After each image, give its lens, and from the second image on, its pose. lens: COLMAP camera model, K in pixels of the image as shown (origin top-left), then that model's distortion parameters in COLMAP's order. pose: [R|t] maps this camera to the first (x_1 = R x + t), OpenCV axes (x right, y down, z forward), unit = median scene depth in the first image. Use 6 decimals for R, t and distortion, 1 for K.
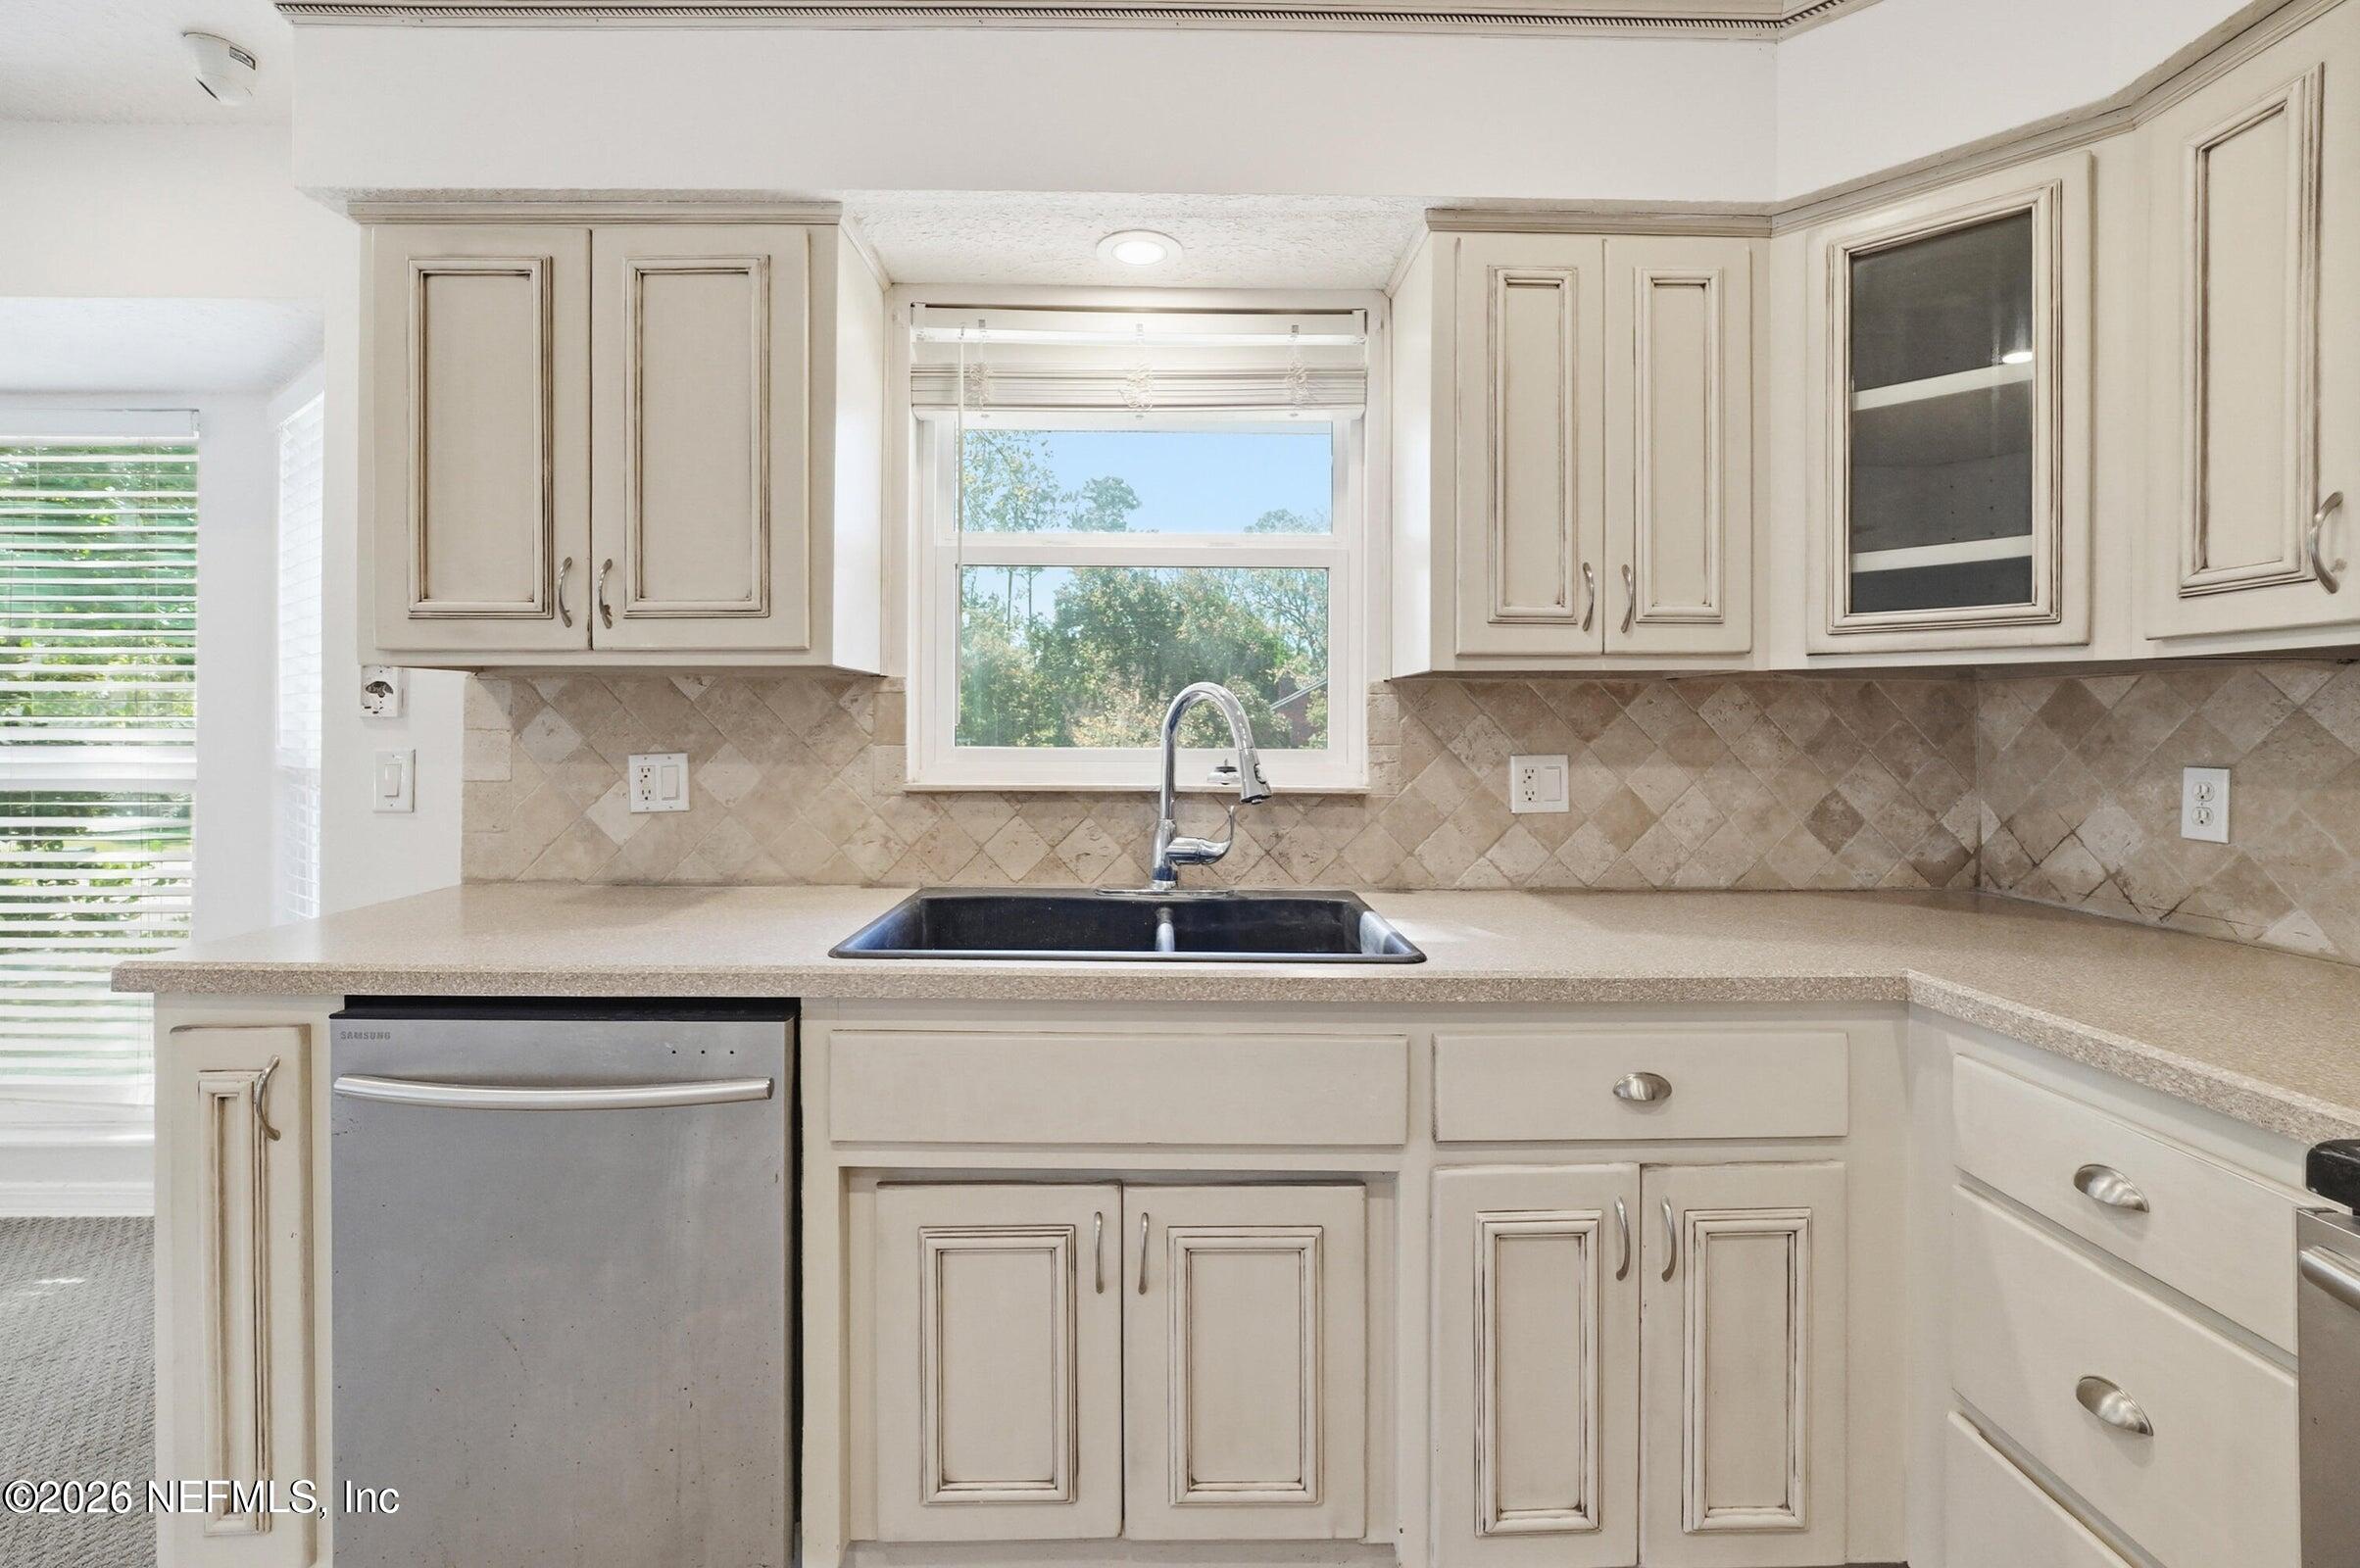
lens RADIAL K [[999.6, 0, 1185.9], [0, 999.6, 720.8], [0, 0, 1]] dist [-0.003493, 0.000088]
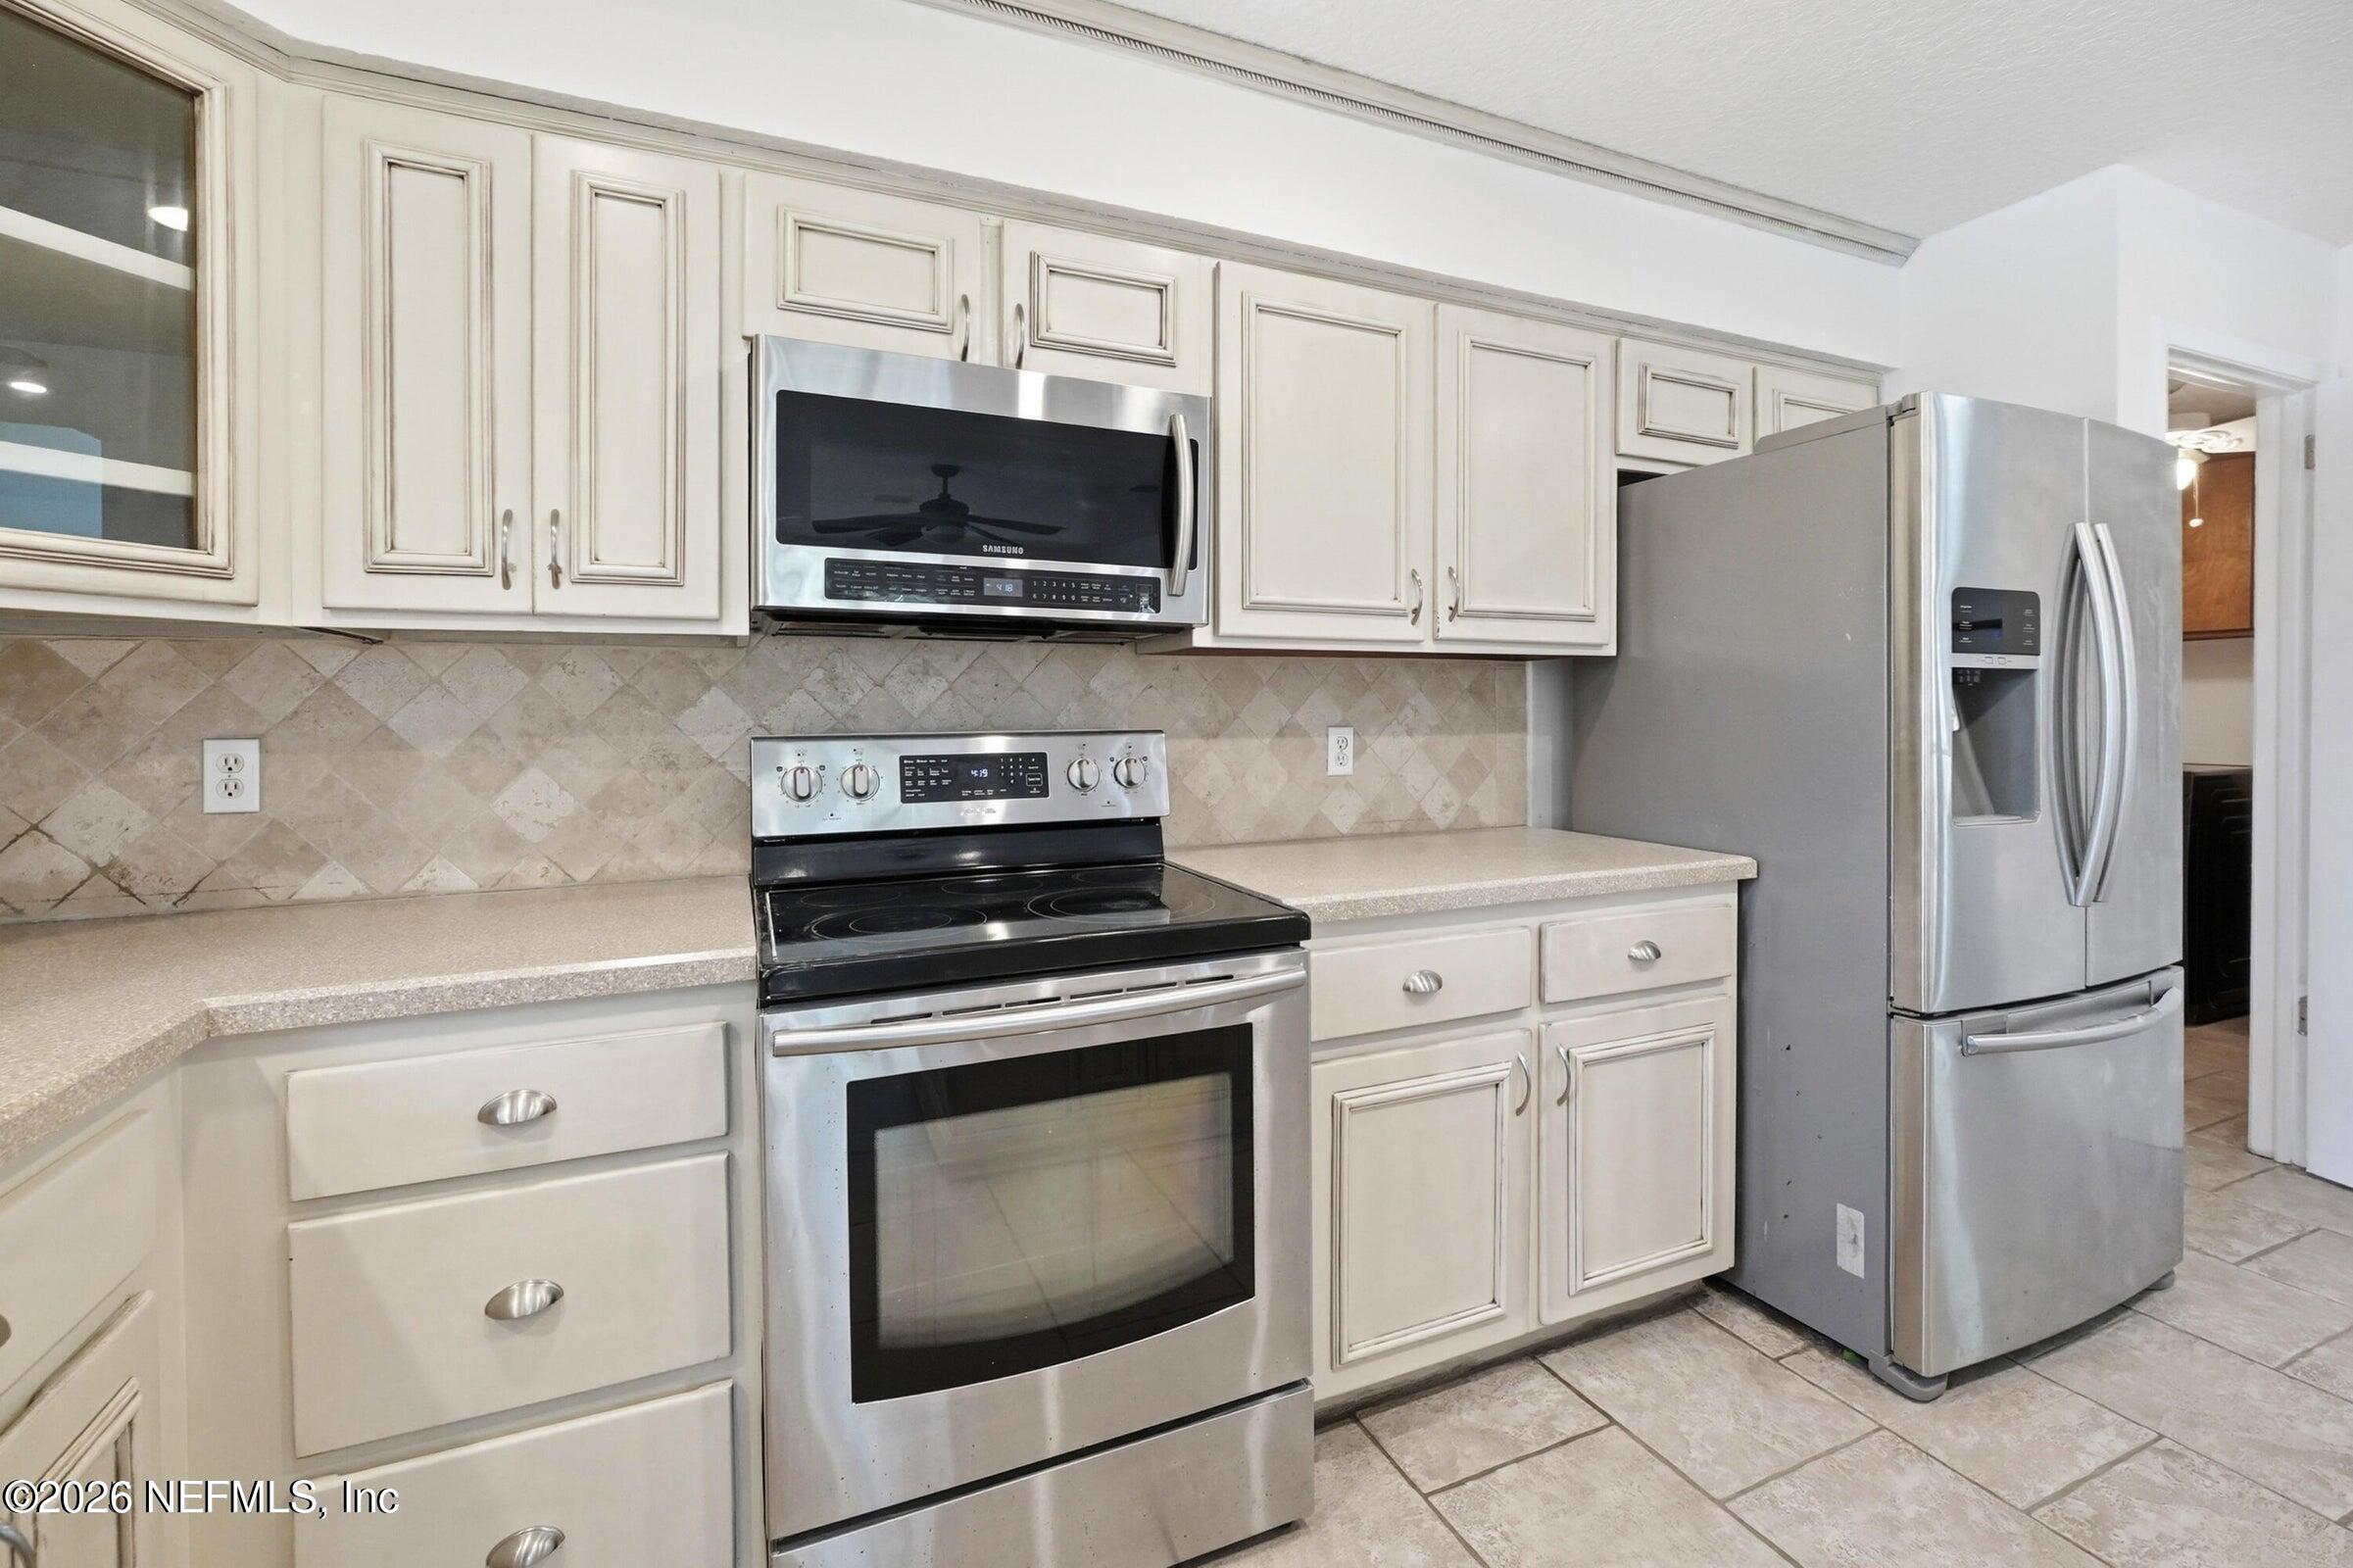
lens RADIAL K [[1023.3, 0, 1166.4], [0, 1023.3, 721.6], [0, 0, 1]] dist [-0.012139, 0.000696]
pose [[-0.383899, -0.010531, 0.923315, -0.249451], [0.000243, 0.999934, 0.011506, 0.017273], [-0.923375, 0.004641, -0.383871, 0.497314]]
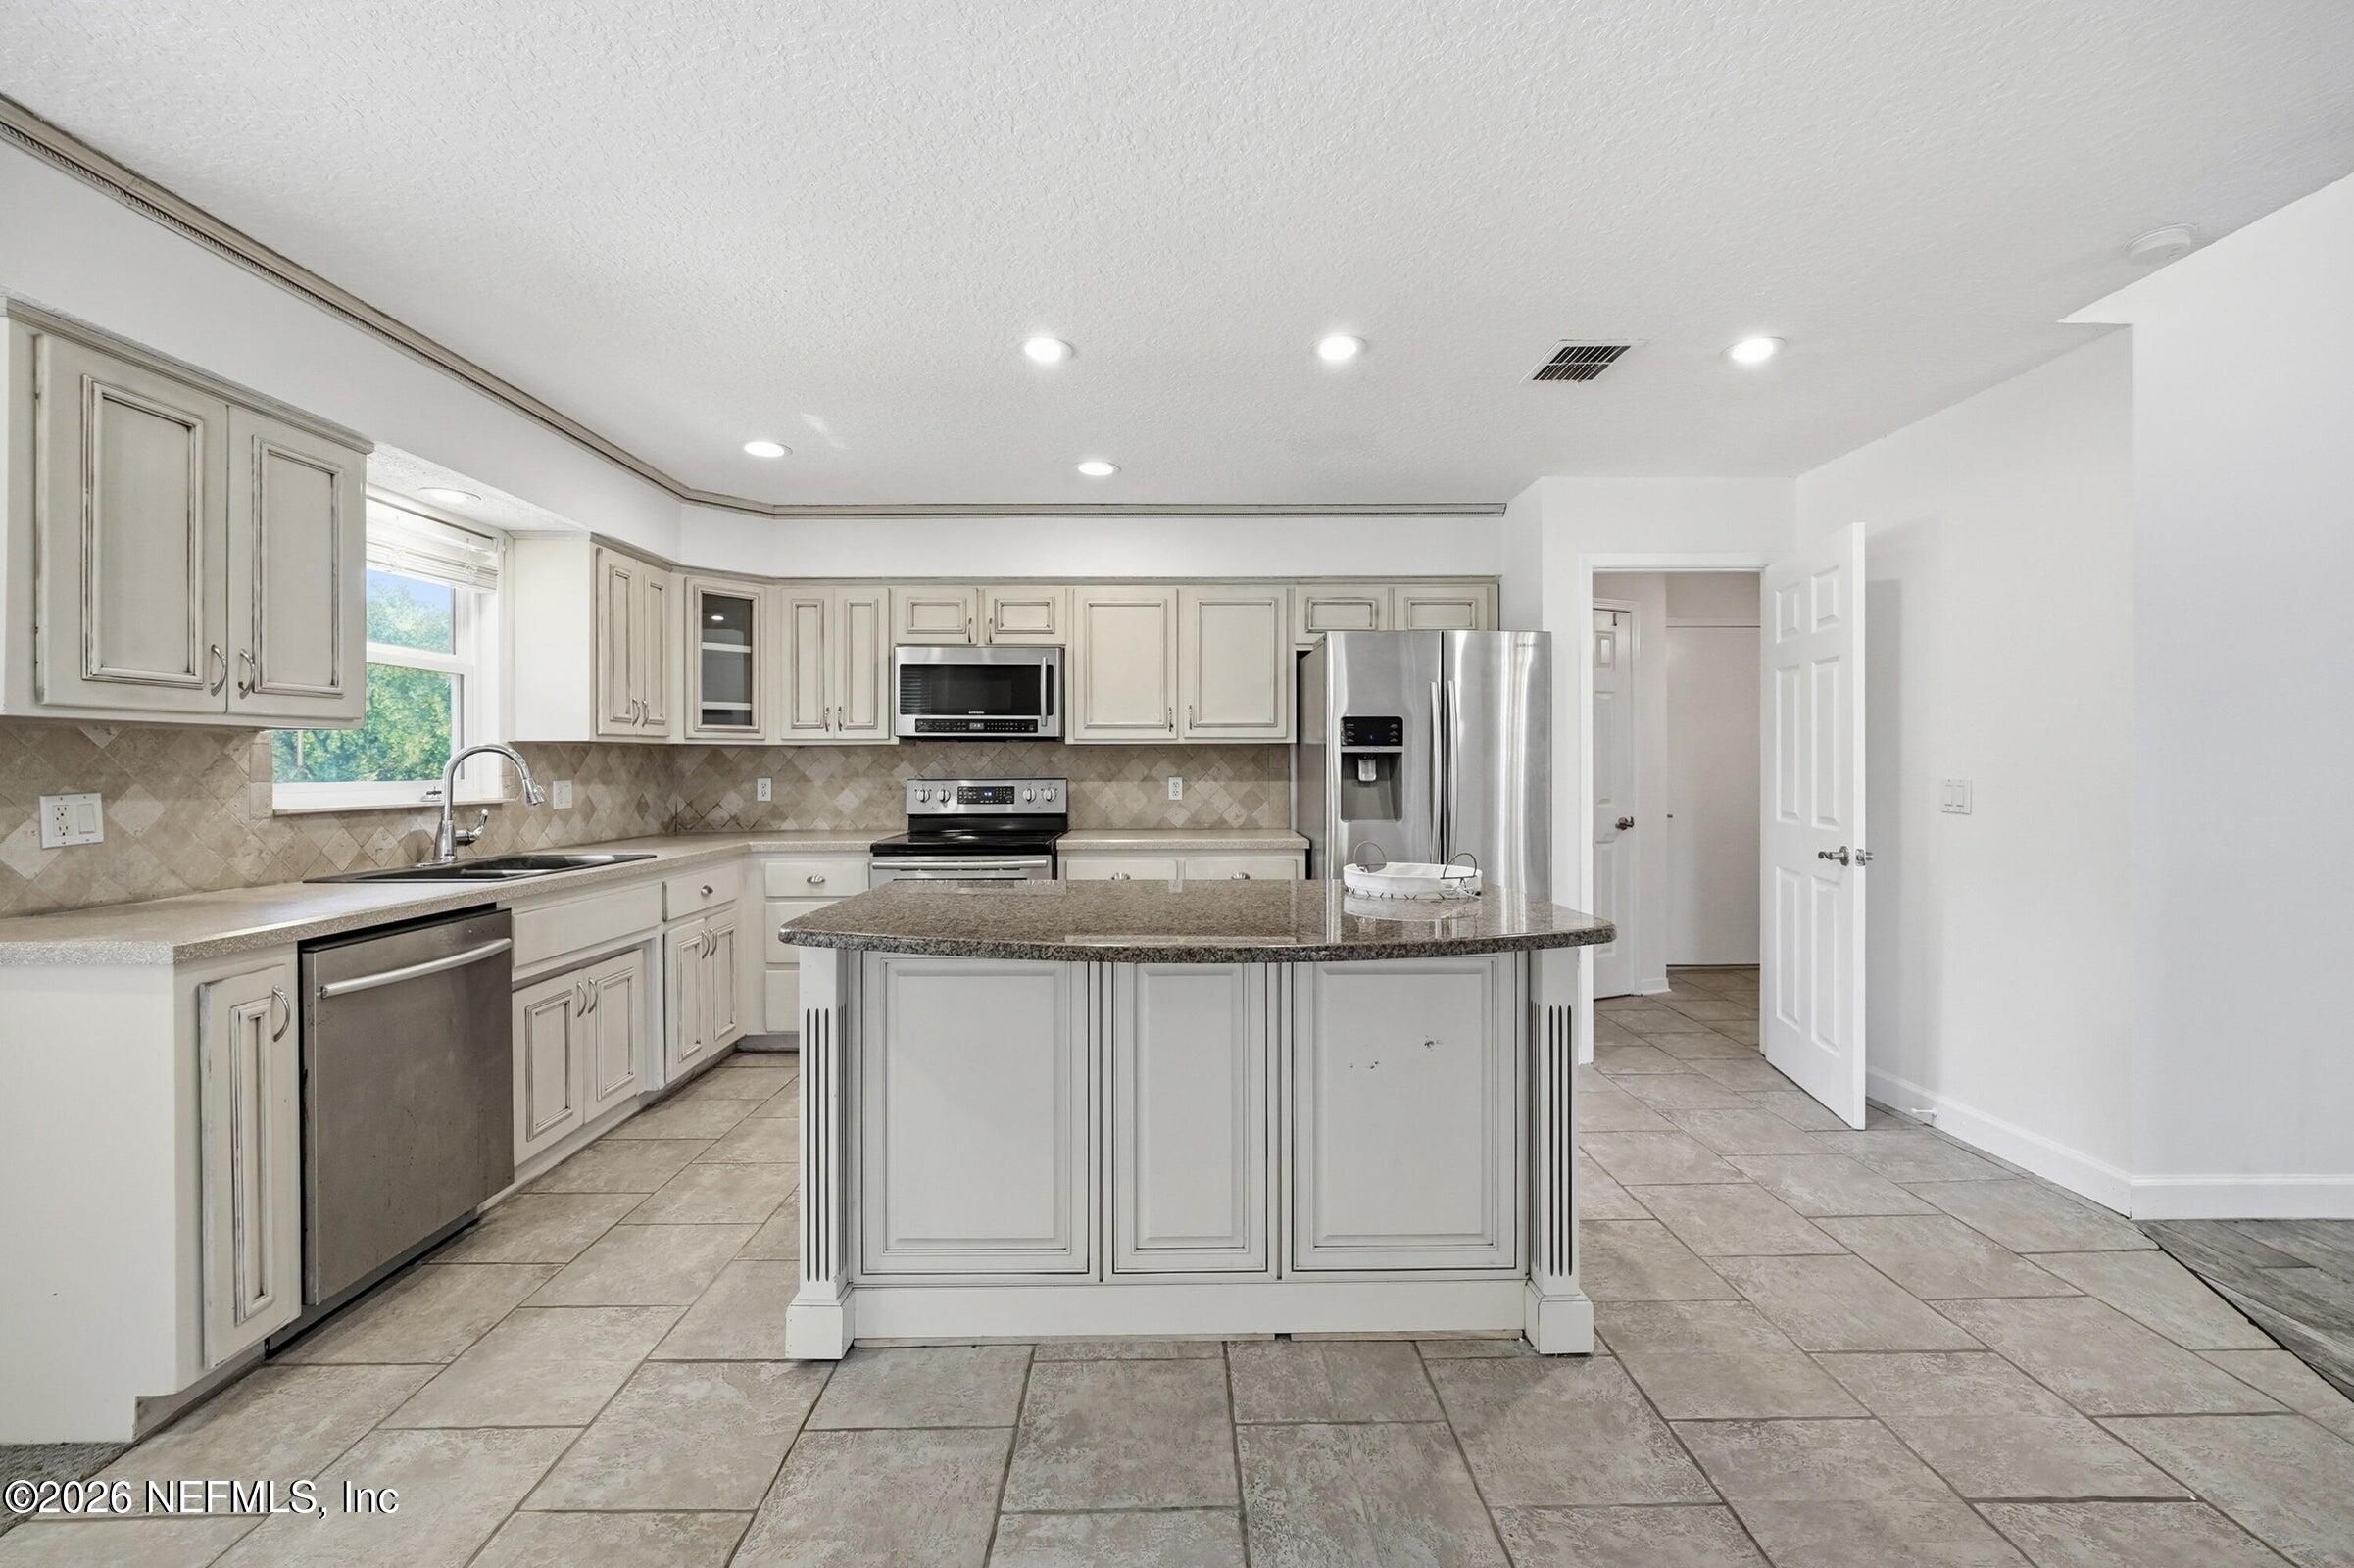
lens RADIAL K [[979.3, 0, 1176.7], [0, 979.3, 770.5], [0, 0, 1]] dist [-0.013807, 0.003581]
pose [[0.009157, -0.009074, 0.999917, -1.948381], [-0.000336, 0.999959, 0.009077, -0.004986], [-0.999958, -0.000419, 0.009153, -0.319934]]
